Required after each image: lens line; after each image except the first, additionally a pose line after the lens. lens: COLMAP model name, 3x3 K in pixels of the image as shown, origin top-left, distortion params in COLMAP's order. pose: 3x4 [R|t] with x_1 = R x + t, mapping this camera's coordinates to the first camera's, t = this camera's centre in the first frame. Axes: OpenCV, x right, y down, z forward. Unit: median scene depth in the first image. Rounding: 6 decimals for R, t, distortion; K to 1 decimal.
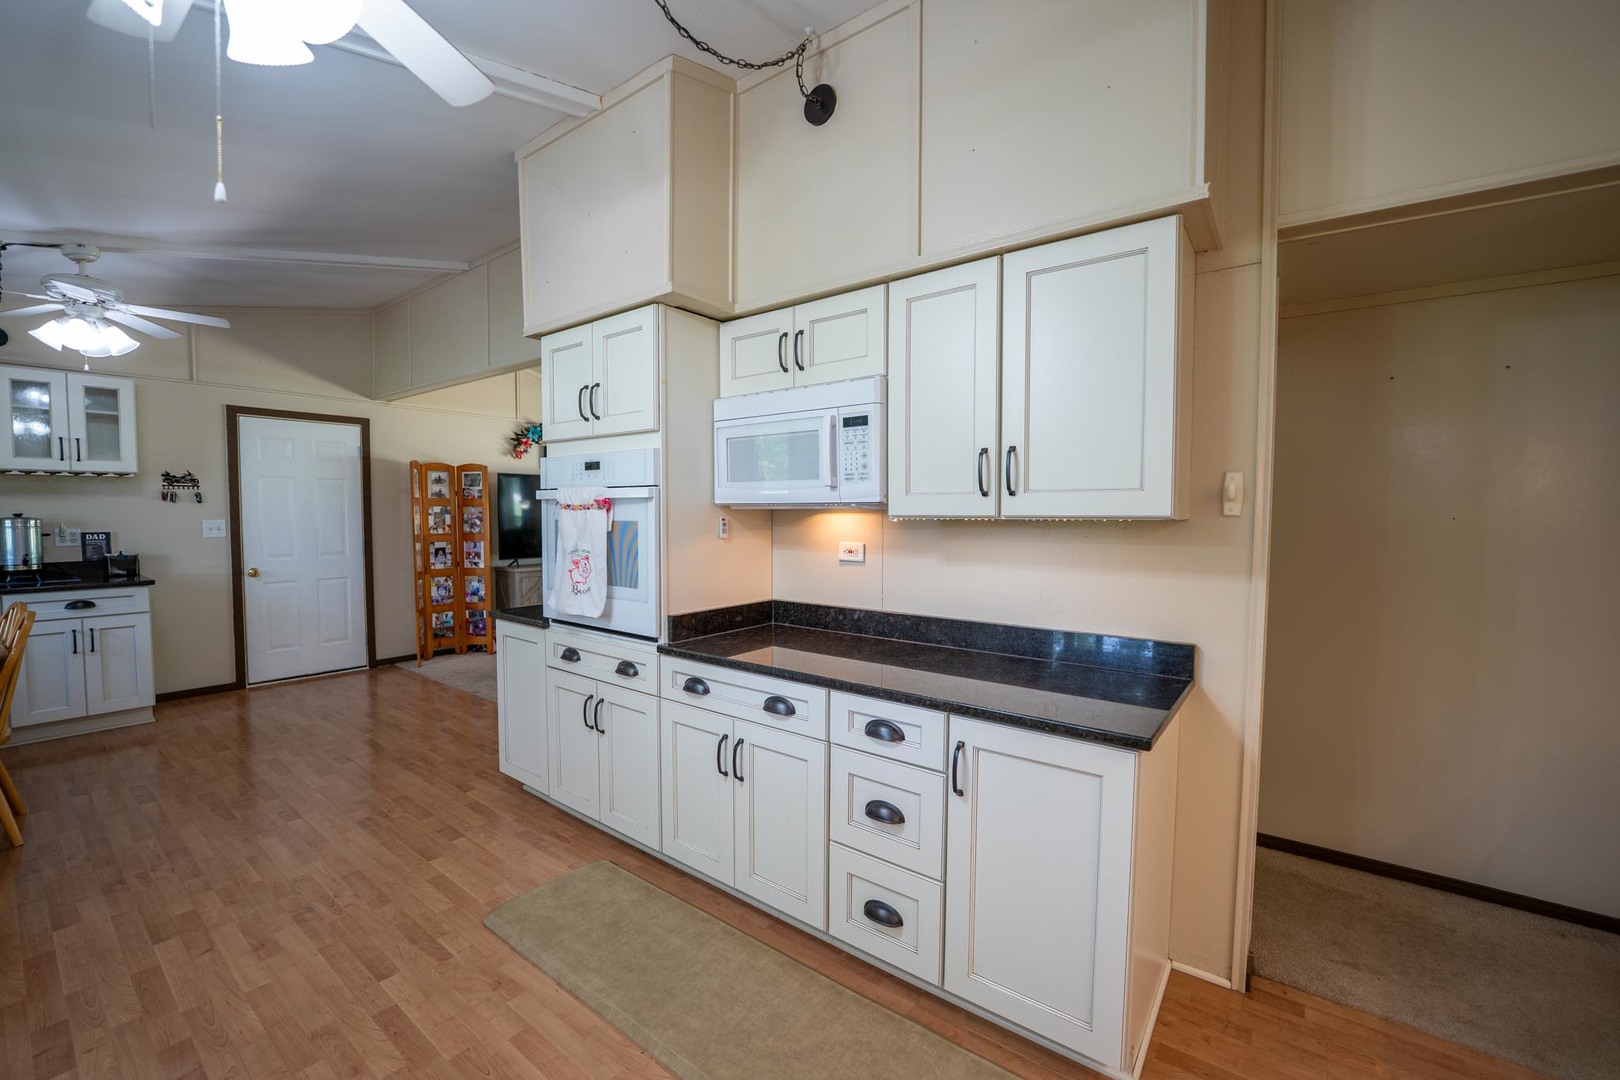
lens RADIAL K [[661.8, 0, 812.0], [0, 661.8, 544.9], [0, 0, 1]] dist [-0.028509, 0.004896]
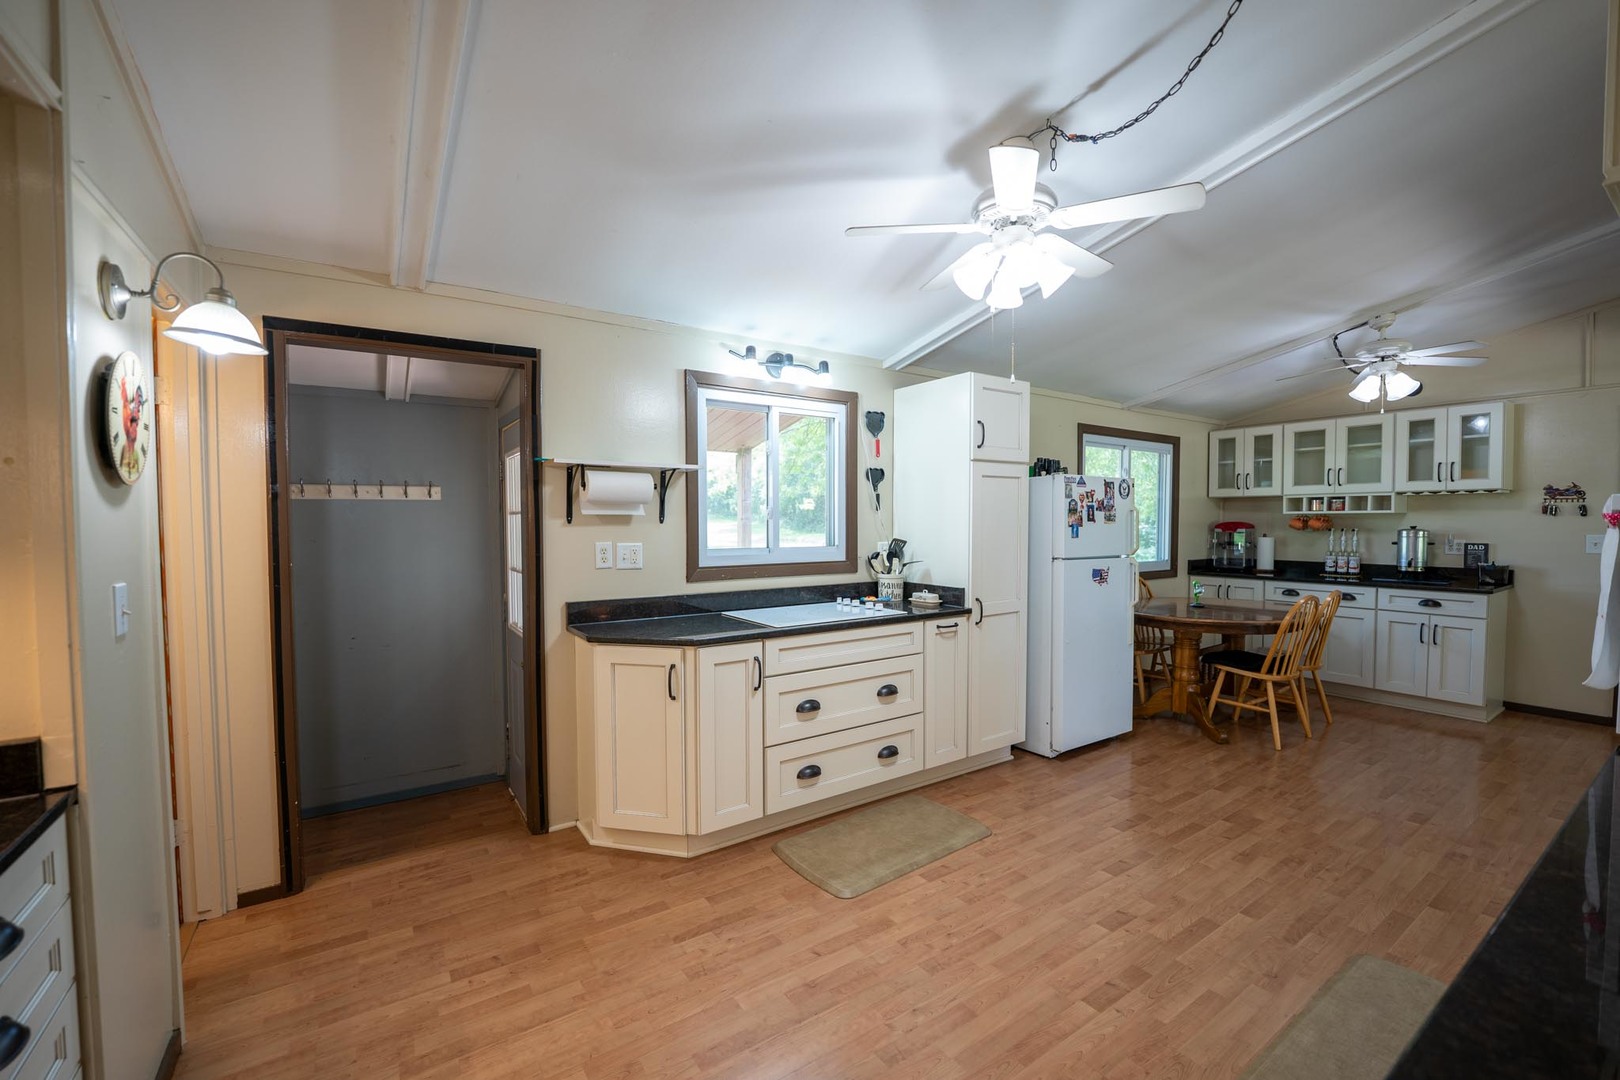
lens RADIAL K [[673.7, 0, 816.1], [0, 673.7, 545.1], [0, 0, 1]] dist [-0.025232, 0.000428]
pose [[-0.311087, 0.031757, -0.949851, 0.308448], [-0.048153, 0.997631, 0.049125, -0.015902], [0.949161, 0.061021, -0.308821, 0.243888]]
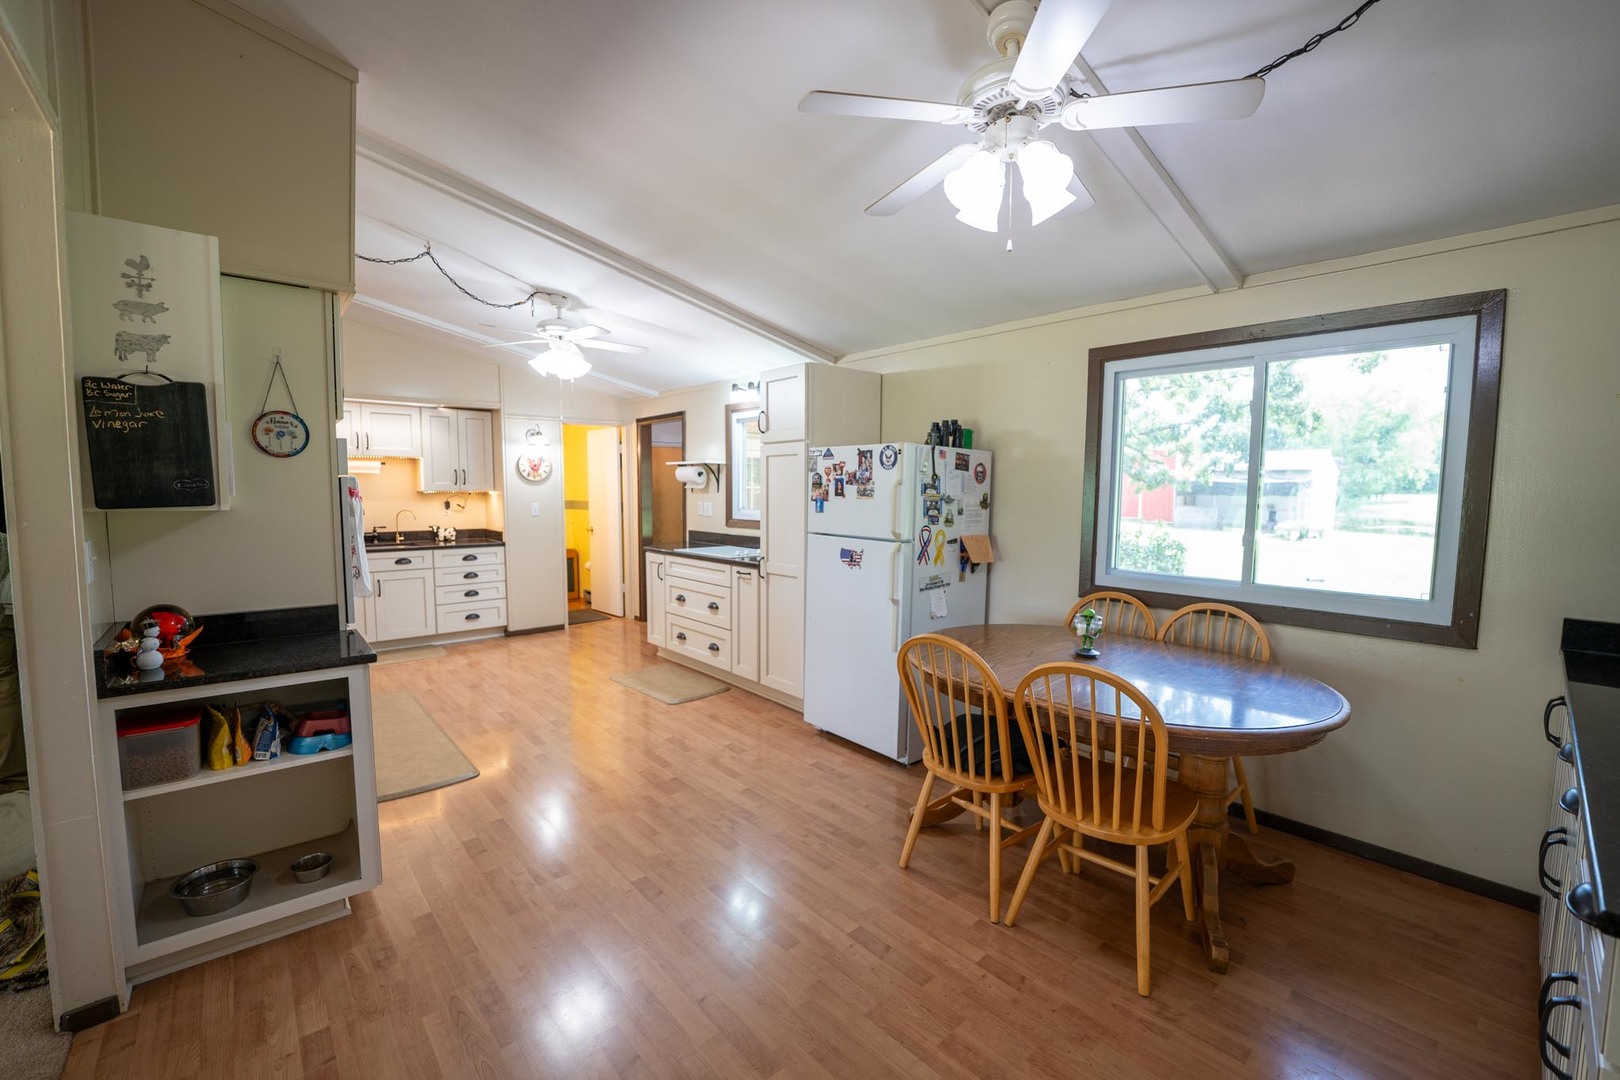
lens RADIAL K [[661.8, 0, 812.0], [0, 661.8, 544.9], [0, 0, 1]] dist [-0.028509, 0.004896]
pose [[-0.981457, -0.028247, 0.189592, -0.731420], [-0.002432, 0.990838, 0.135036, -0.068973], [-0.191669, 0.132071, -0.972533, 1.079186]]
